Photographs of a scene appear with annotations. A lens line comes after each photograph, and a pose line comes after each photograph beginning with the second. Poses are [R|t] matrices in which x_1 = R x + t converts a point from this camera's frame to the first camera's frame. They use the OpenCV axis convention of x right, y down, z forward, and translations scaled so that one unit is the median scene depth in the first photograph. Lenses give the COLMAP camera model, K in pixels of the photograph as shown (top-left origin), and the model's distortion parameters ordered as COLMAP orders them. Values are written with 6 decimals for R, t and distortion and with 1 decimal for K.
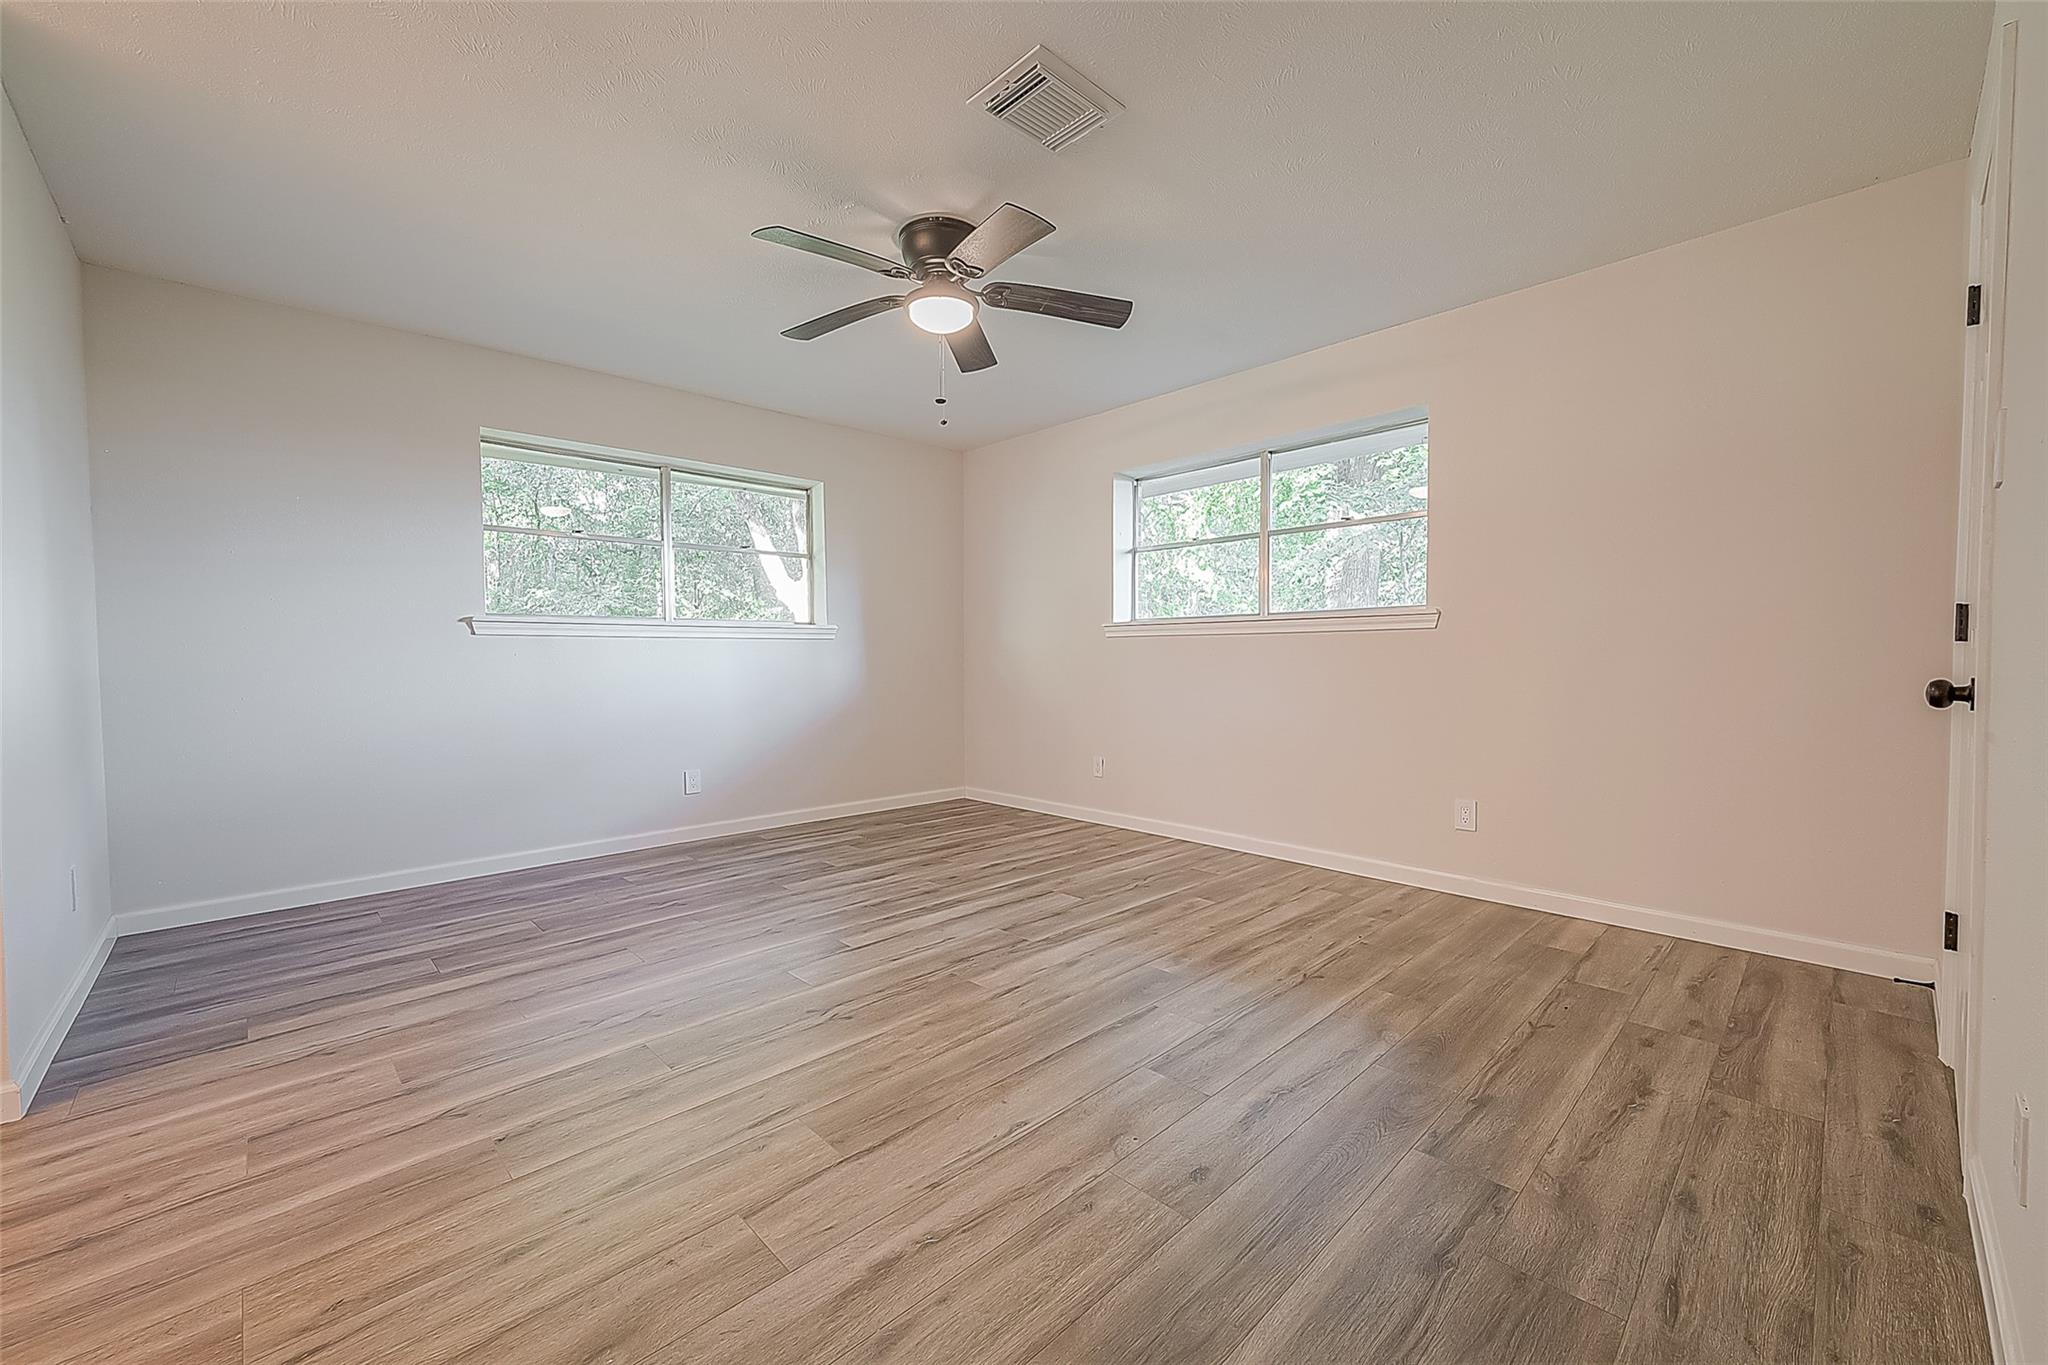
lens RADIAL K [[804.3, 0, 1035.4], [0, 804.3, 681.2], [0, 0, 1]] dist [-0.000375, -0.000986]
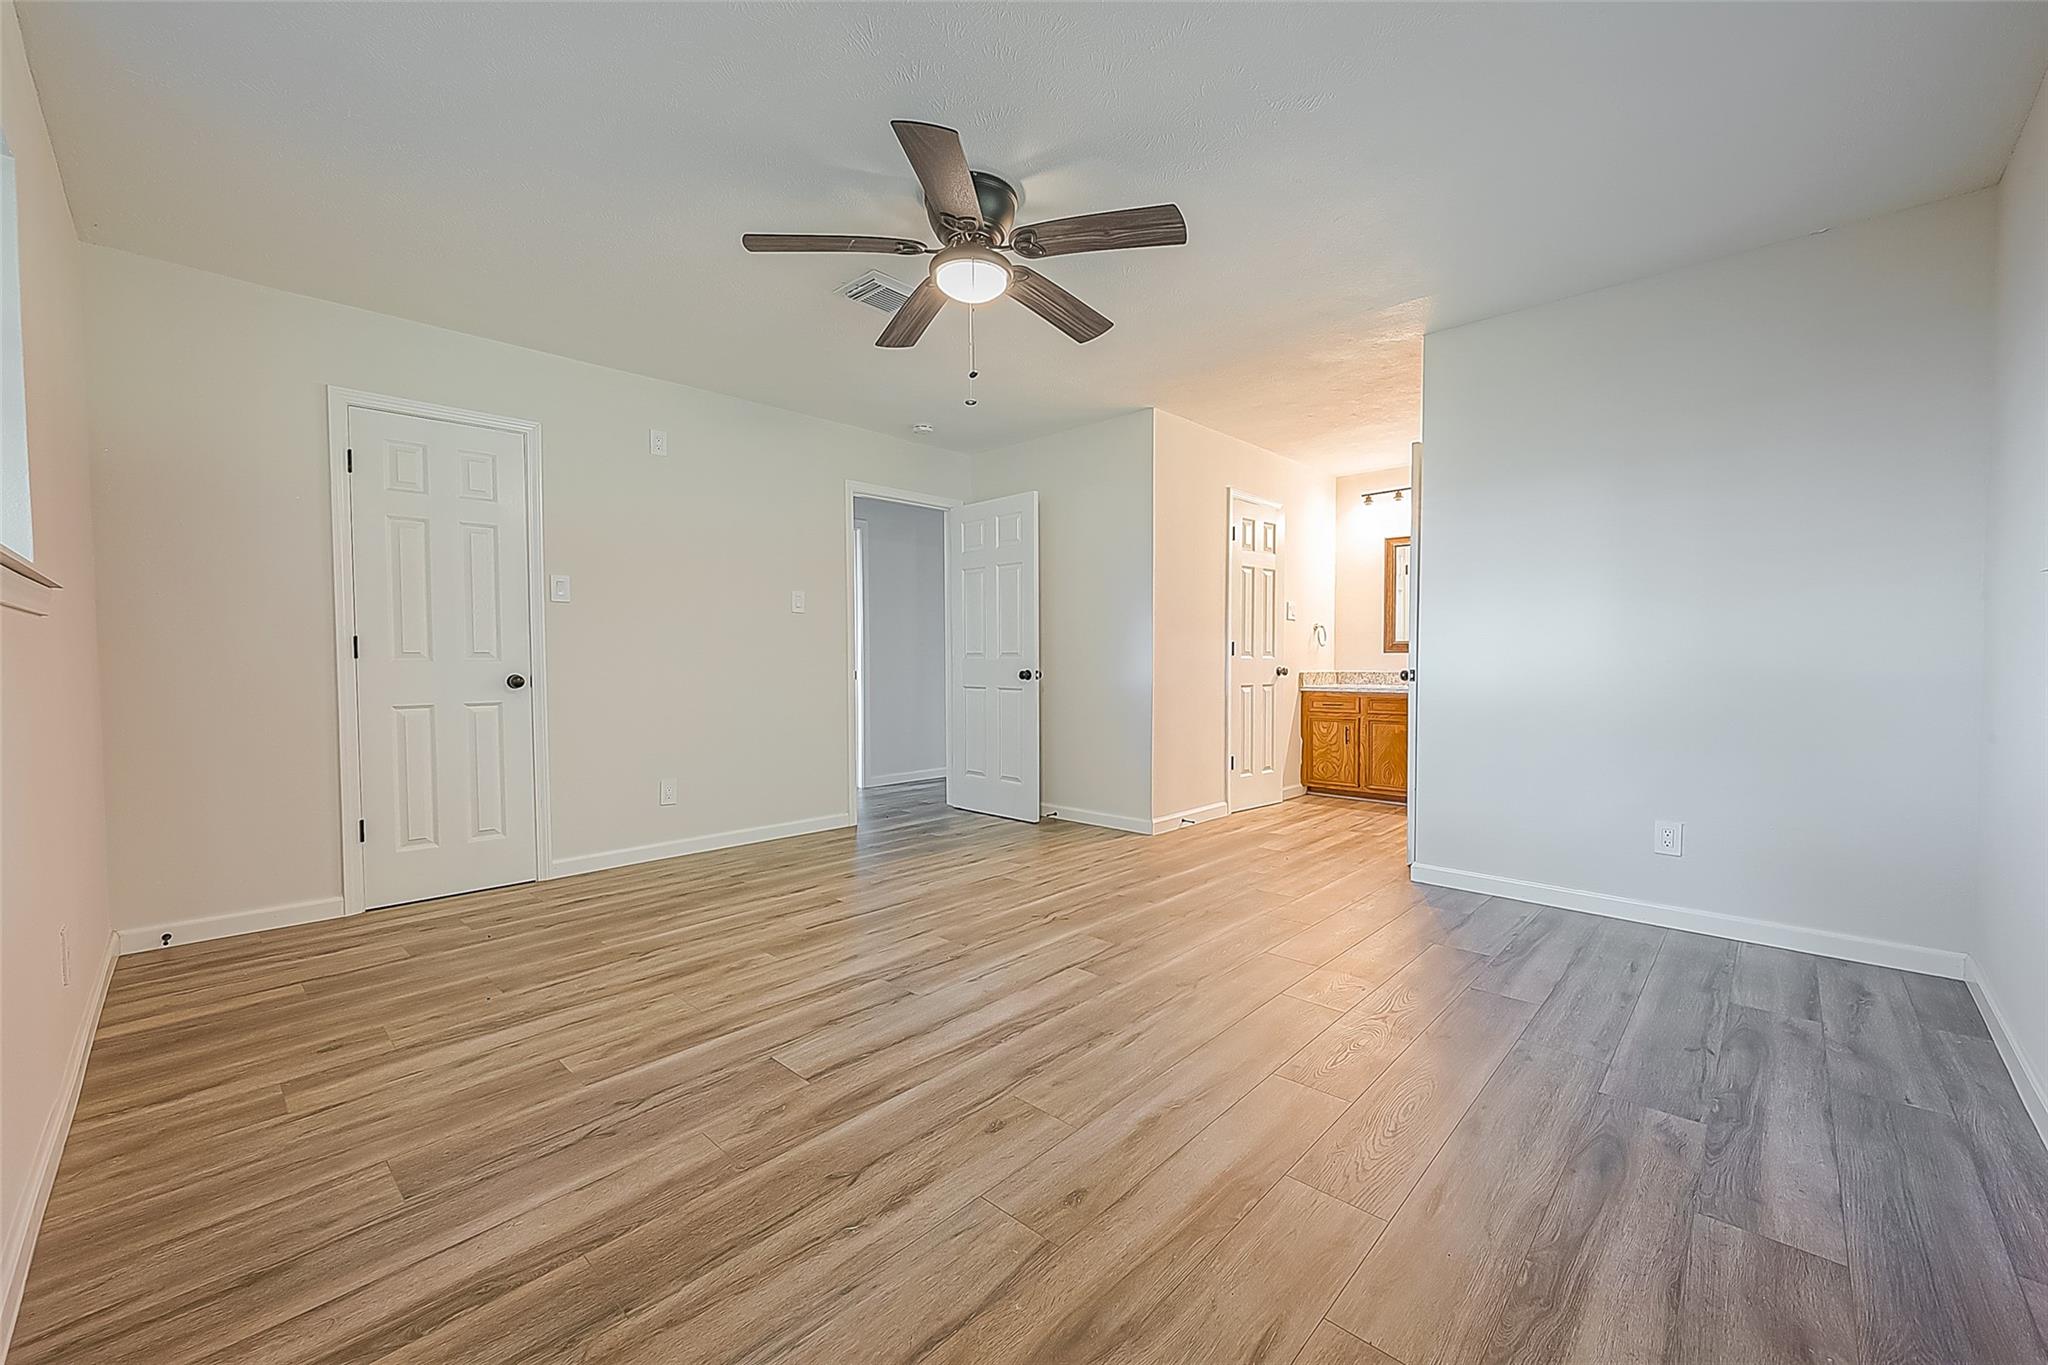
lens RADIAL K [[809.9, 0, 1034.1], [0, 809.9, 686.8], [0, 0, 1]] dist [0.000835, 0.000156]
pose [[-0.999078, 0.013818, -0.040640, -0.141632], [0.011155, 0.997820, 0.065047, -0.059396], [0.041450, 0.064534, -0.997054, 1.885484]]
